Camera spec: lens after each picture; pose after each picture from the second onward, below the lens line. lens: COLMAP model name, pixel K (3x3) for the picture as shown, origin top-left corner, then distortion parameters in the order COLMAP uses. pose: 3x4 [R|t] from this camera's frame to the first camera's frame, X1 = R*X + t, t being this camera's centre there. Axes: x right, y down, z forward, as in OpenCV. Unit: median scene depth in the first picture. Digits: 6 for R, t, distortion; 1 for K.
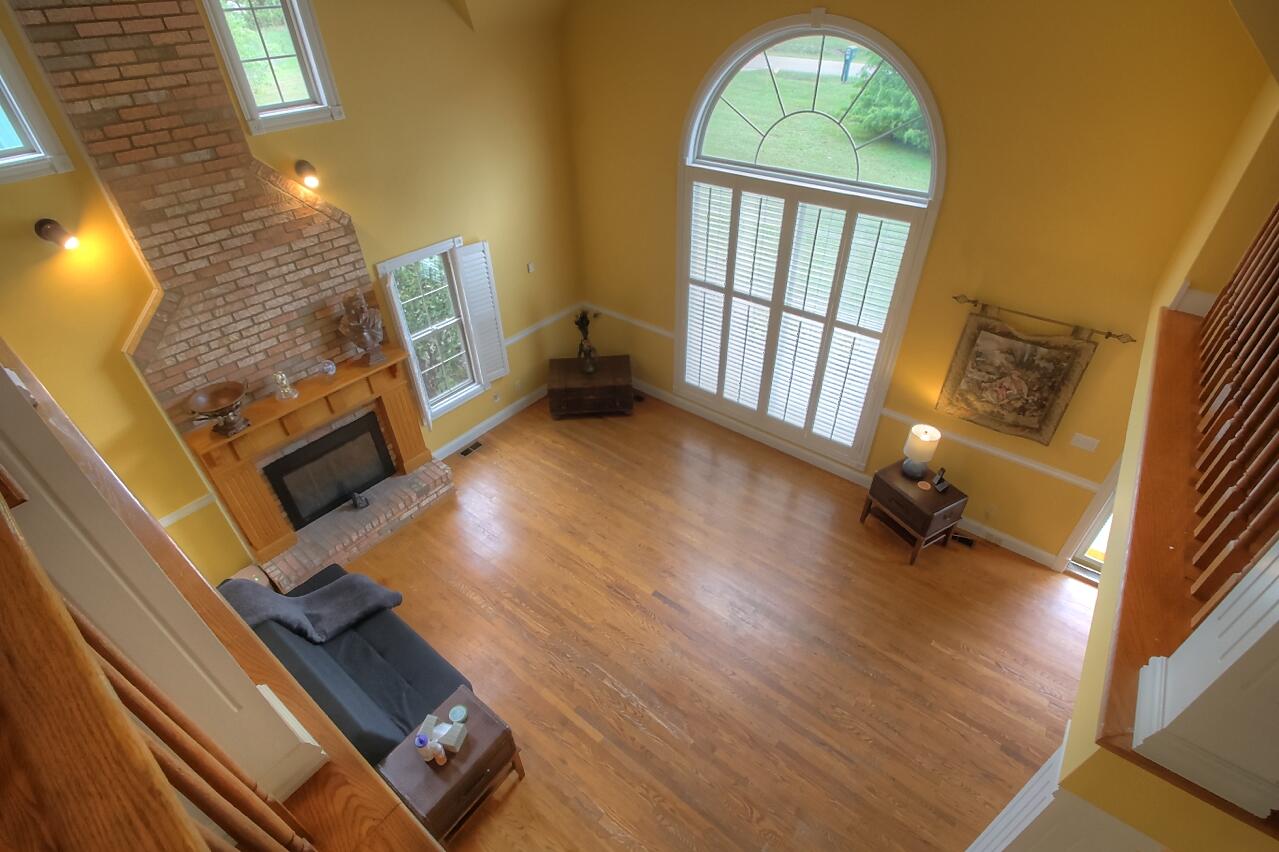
lens RADIAL K [[590.0, 0, 647.3], [0, 590.0, 419.8], [0, 0, 1]] dist [0.012676, -0.025188]
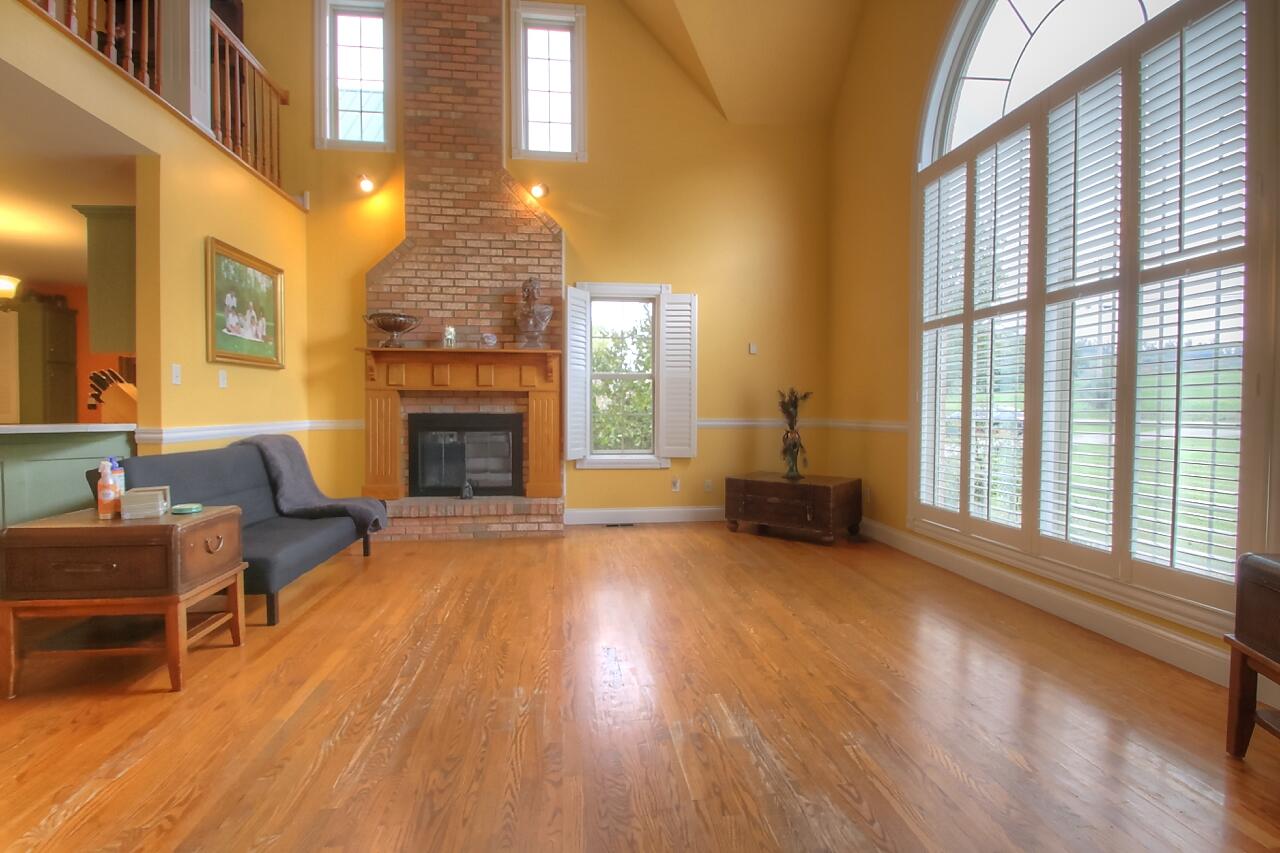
lens RADIAL K [[587.7, 0, 643.2], [0, 587.7, 424.3], [0, 0, 1]] dist [0.014315, -0.020017]
pose [[0.703383, 0.024523, -0.710387, 0.446303], [-0.434572, 0.805706, -0.402474, 0.365779], [0.562493, 0.591808, 0.577377, 0.661995]]
